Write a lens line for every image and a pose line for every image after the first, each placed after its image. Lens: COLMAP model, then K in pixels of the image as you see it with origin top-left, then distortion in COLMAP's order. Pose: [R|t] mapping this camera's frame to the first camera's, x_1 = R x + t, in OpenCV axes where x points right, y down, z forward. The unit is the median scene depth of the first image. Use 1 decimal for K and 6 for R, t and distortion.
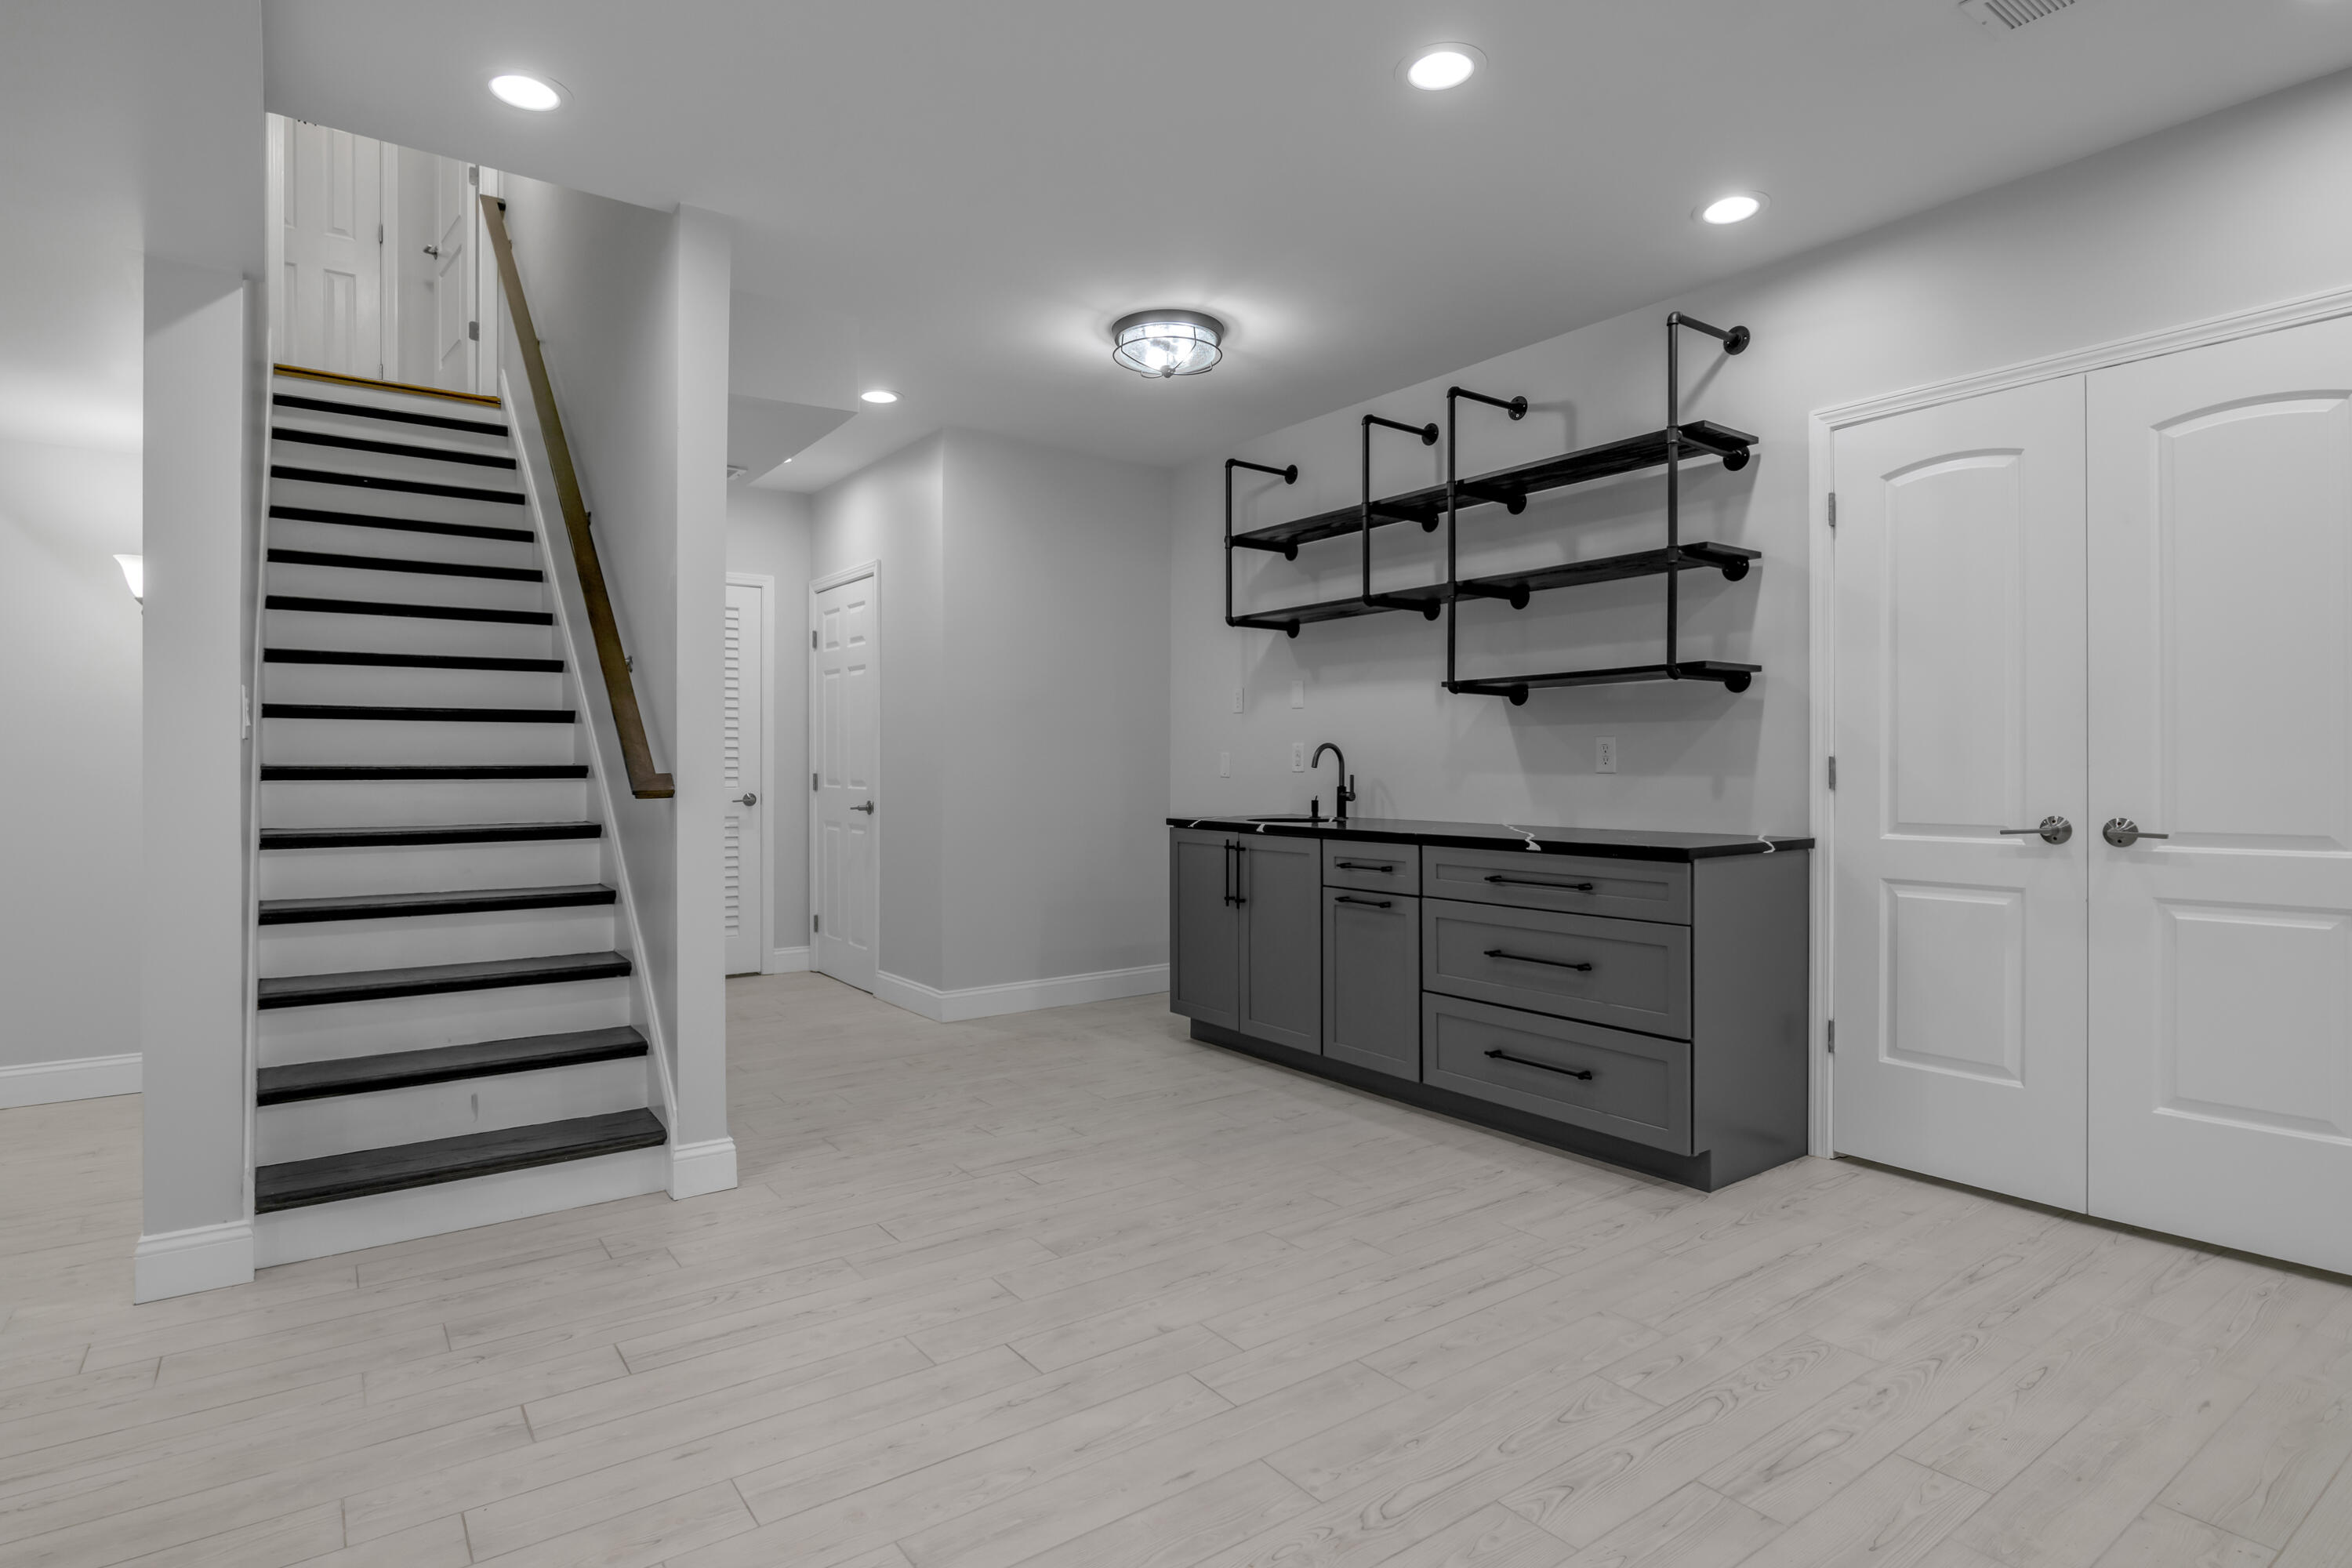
lens RADIAL K [[1192.4, 0, 1180.2], [0, 1192.4, 793.1], [0, 0, 1]] dist [-0.019727, -0.000137]
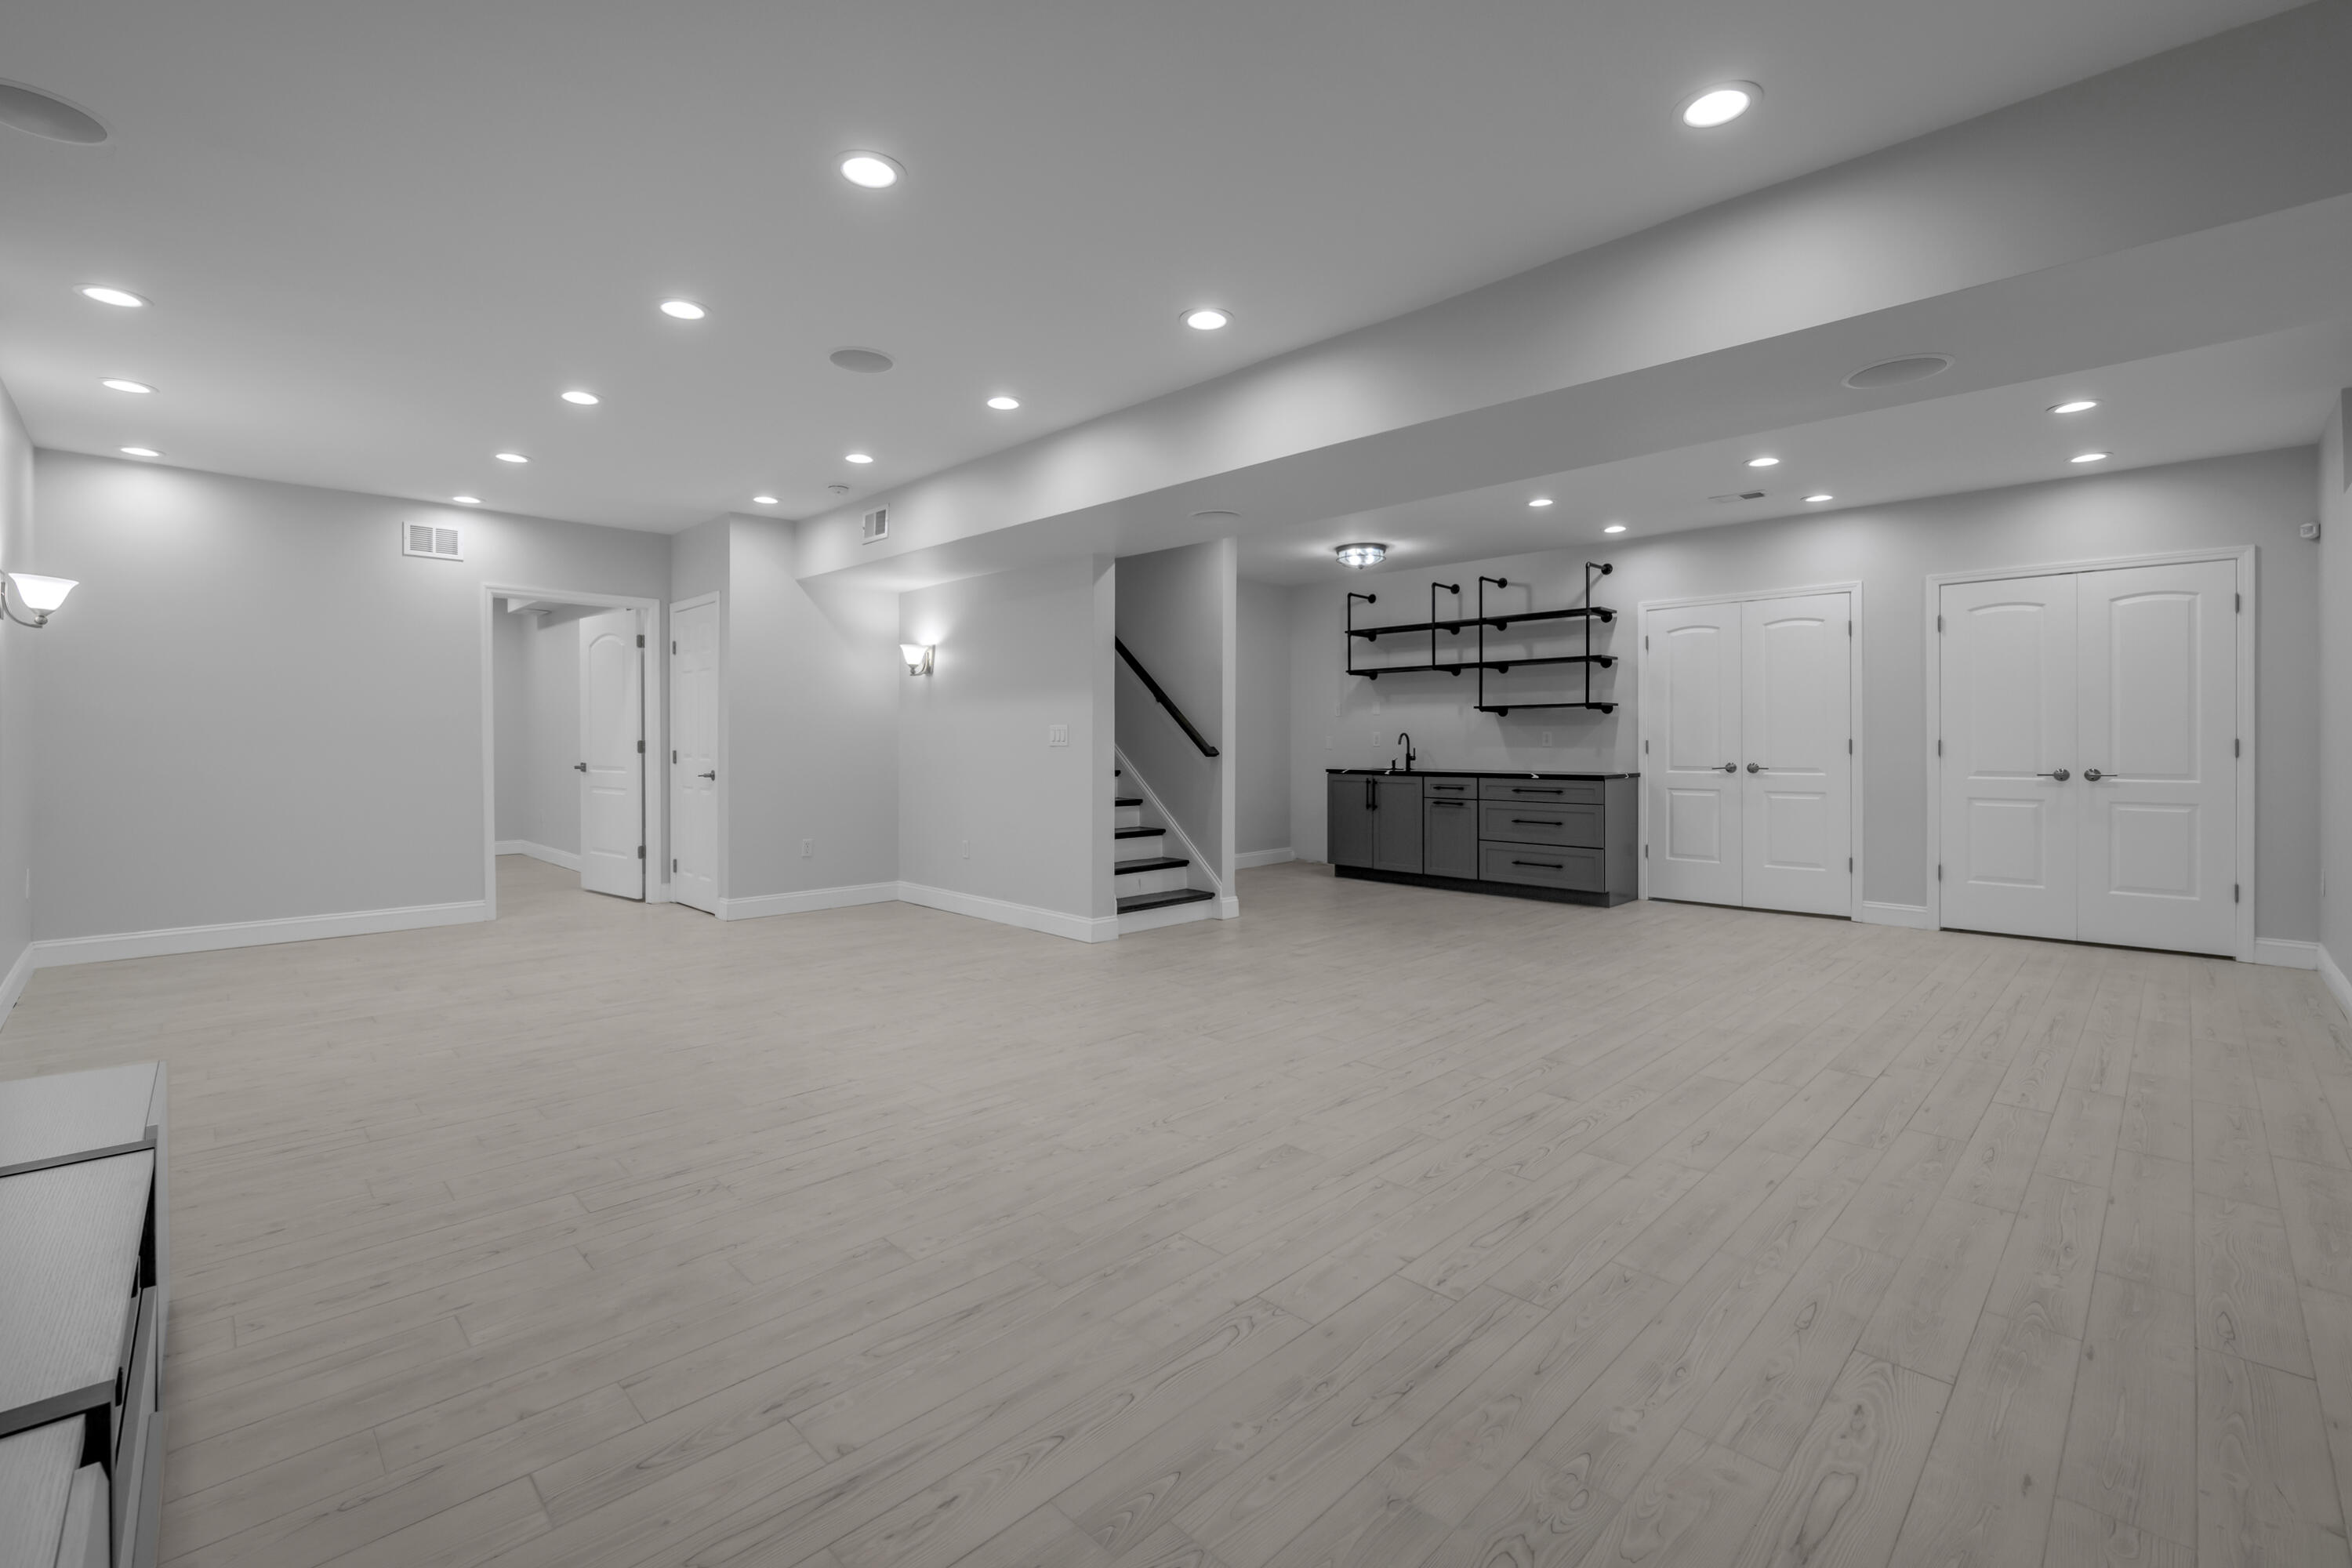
lens RADIAL K [[938.4, 0, 1188.4], [0, 938.4, 766.8], [0, 0, 1]] dist [-0.006113, 0.000093]
pose [[0.989299, -0.004958, 0.145821, -0.660705], [0.004428, 0.999982, 0.003959, 0.012662], [-0.145838, -0.003271, 0.989303, -0.777501]]
